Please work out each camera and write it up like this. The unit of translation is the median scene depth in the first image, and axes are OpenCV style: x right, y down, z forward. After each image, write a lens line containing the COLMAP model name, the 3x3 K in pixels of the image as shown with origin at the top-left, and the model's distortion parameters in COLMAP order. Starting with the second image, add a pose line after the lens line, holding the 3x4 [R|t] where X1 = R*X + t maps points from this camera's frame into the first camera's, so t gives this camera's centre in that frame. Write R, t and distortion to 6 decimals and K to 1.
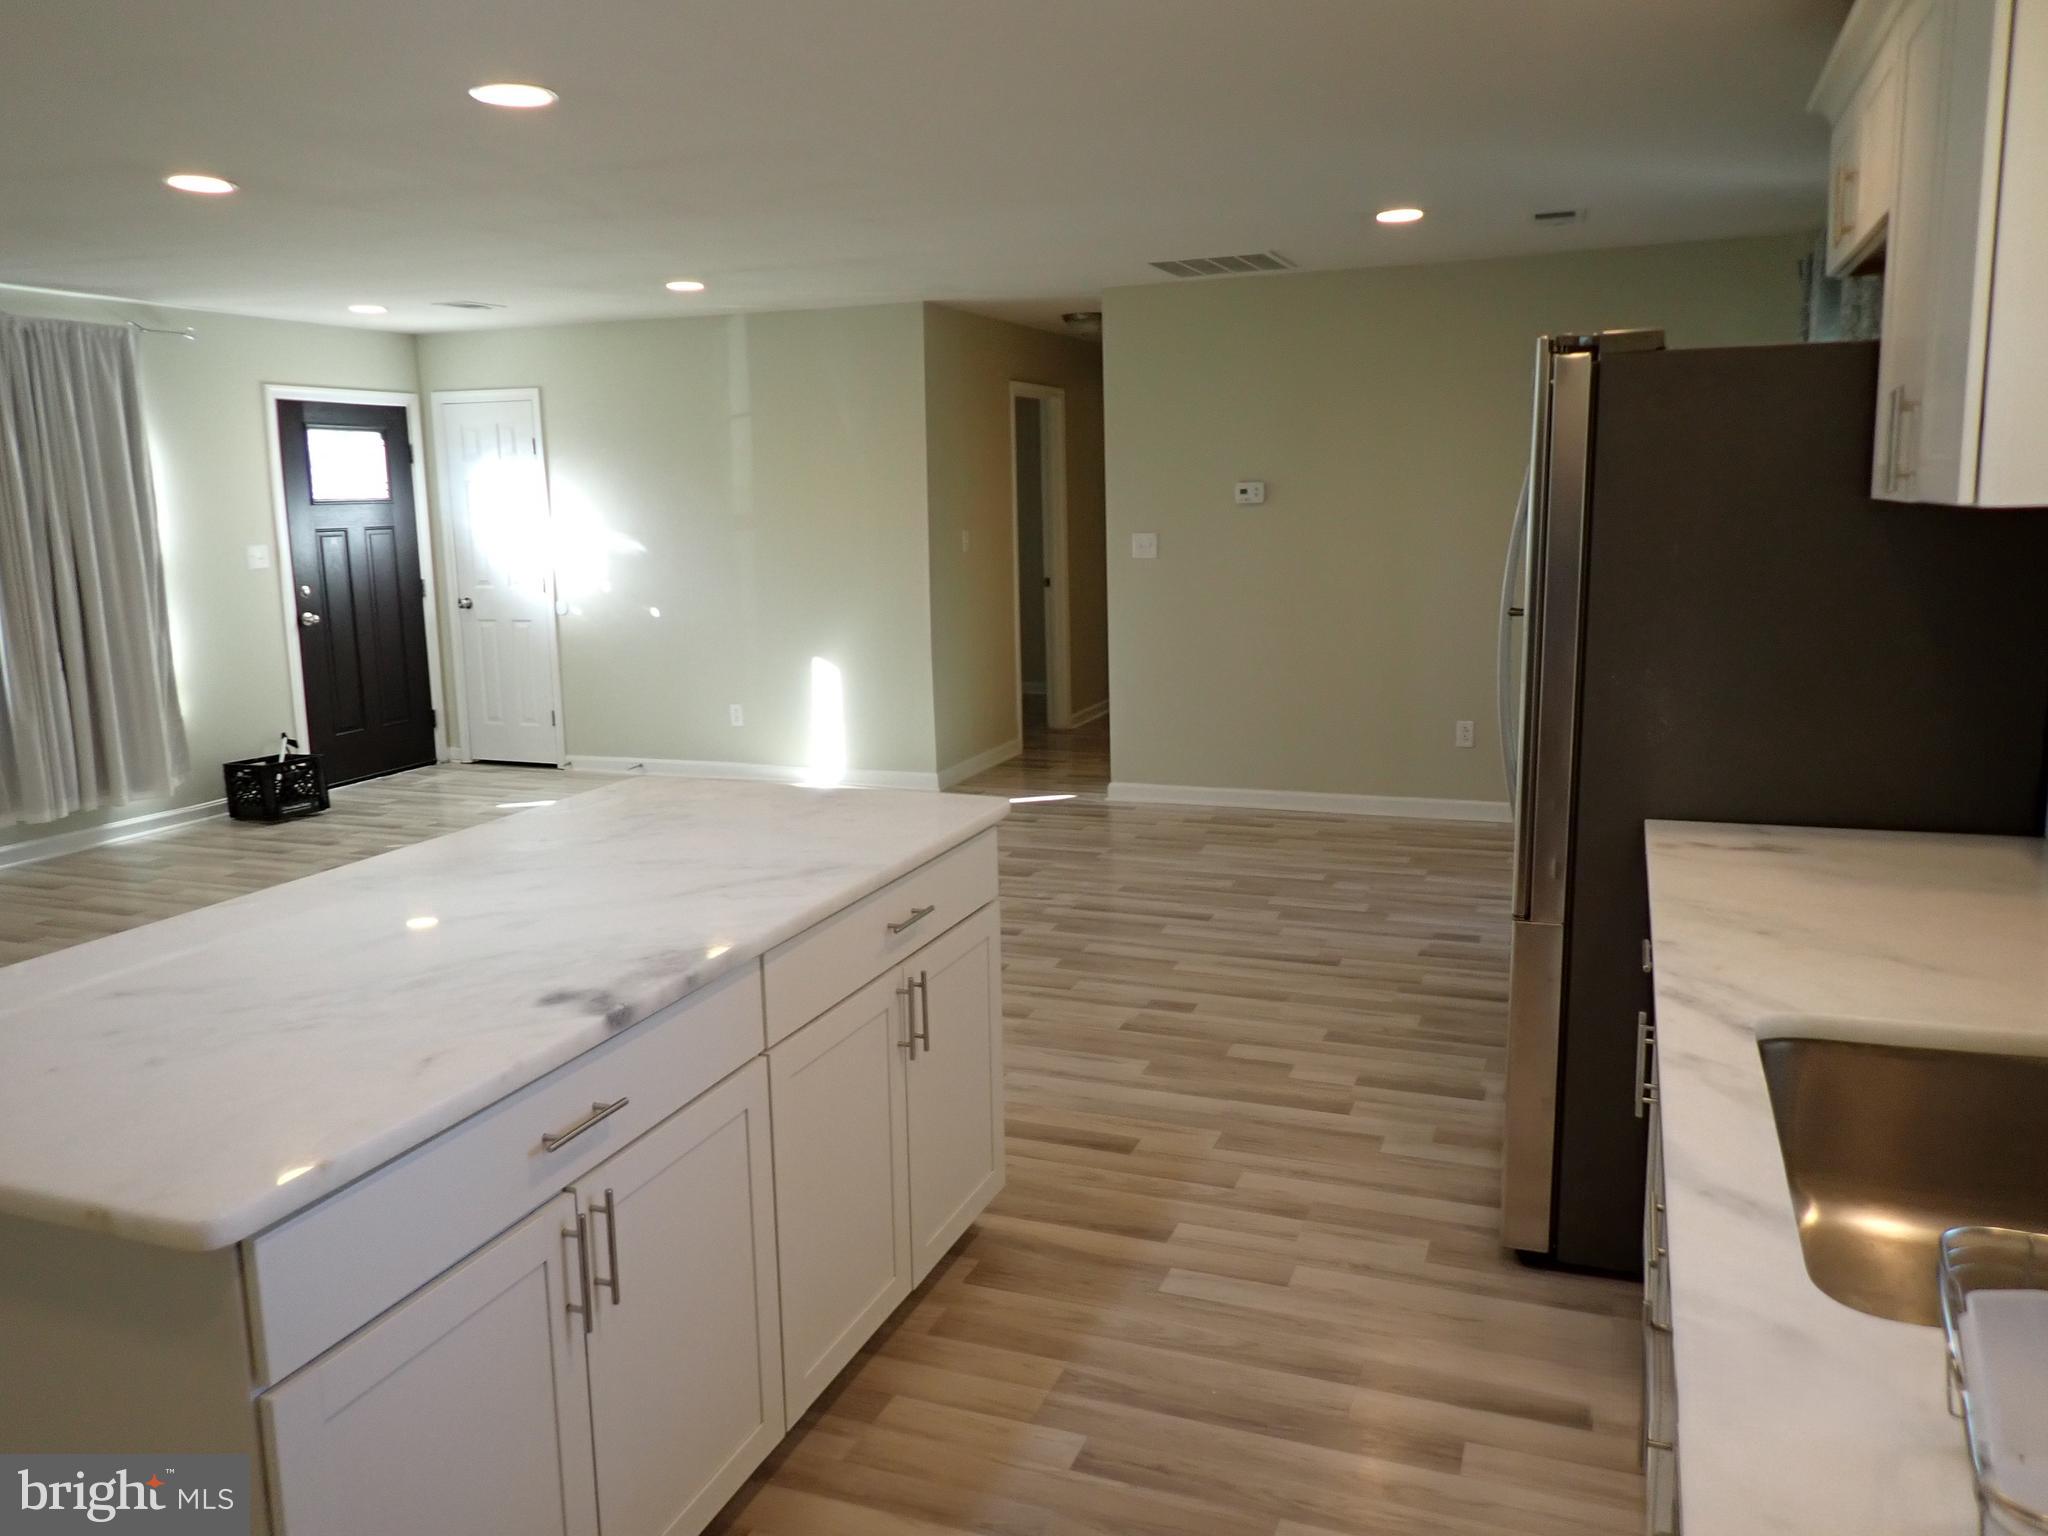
lens RADIAL K [[1522.3, 0, 1024.0], [0, 1522.3, 768.0], [0, 0, 1]] dist [0.007129, 0.005541]
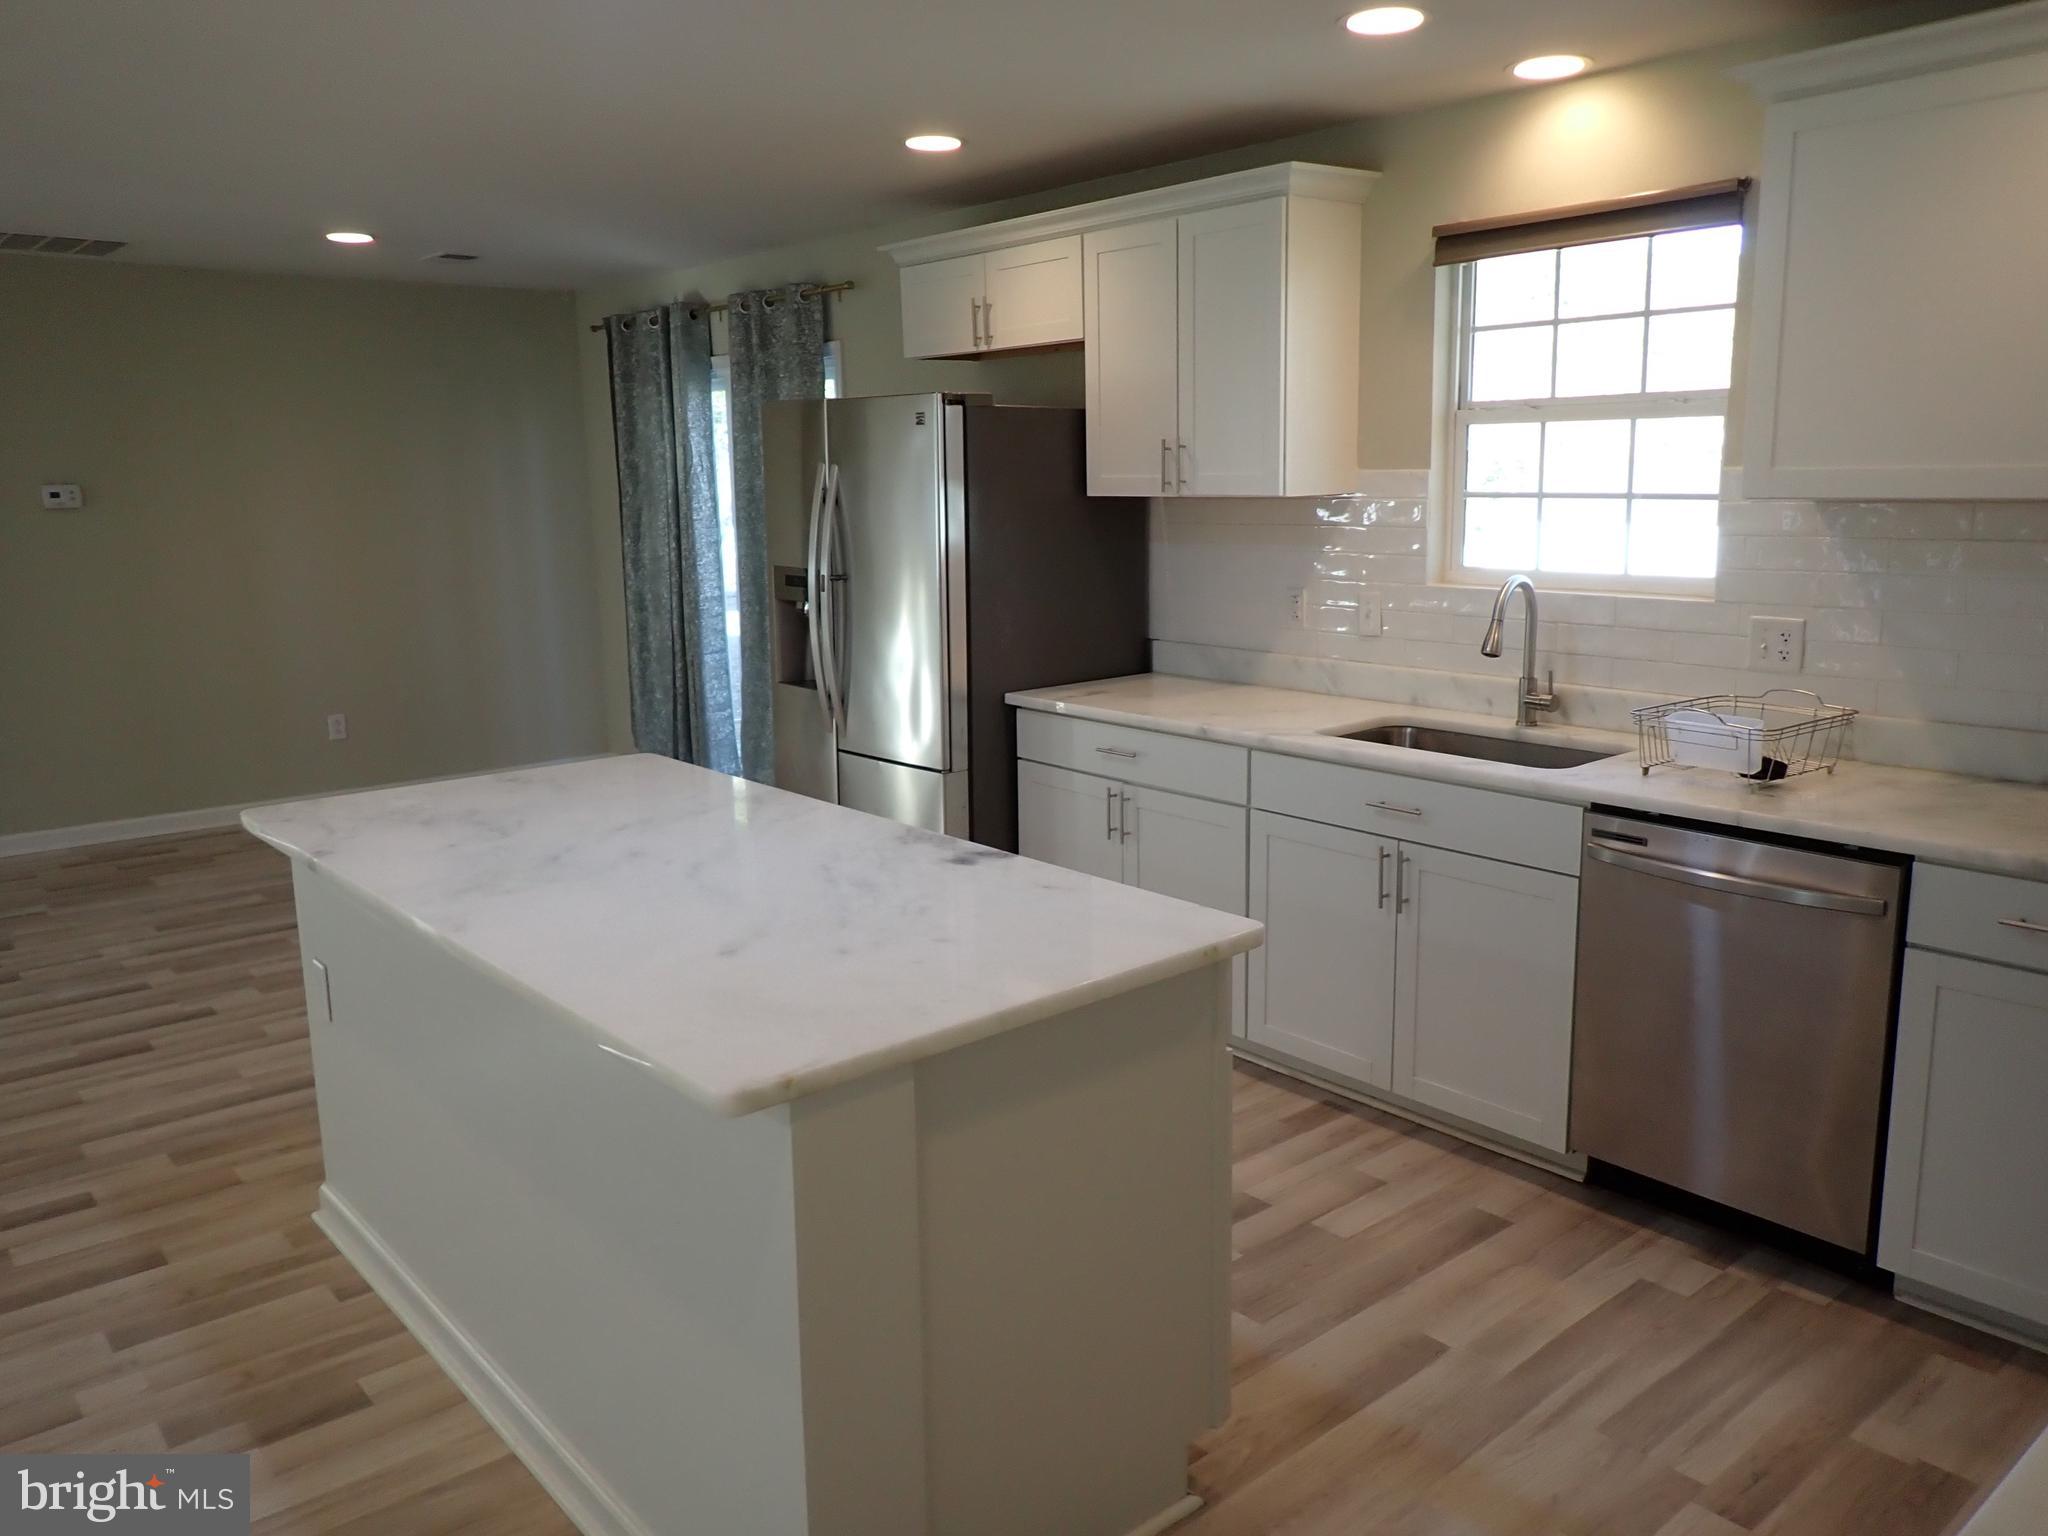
lens RADIAL K [[1522.3, 0, 1024.0], [0, 1522.3, 768.0], [0, 0, 1]] dist [0.007129, 0.005541]
pose [[0.460576, -0.152165, 0.874480, -0.522730], [0.159490, 0.983349, 0.087107, -0.013512], [-0.873174, 0.099352, 0.477175, 0.110893]]
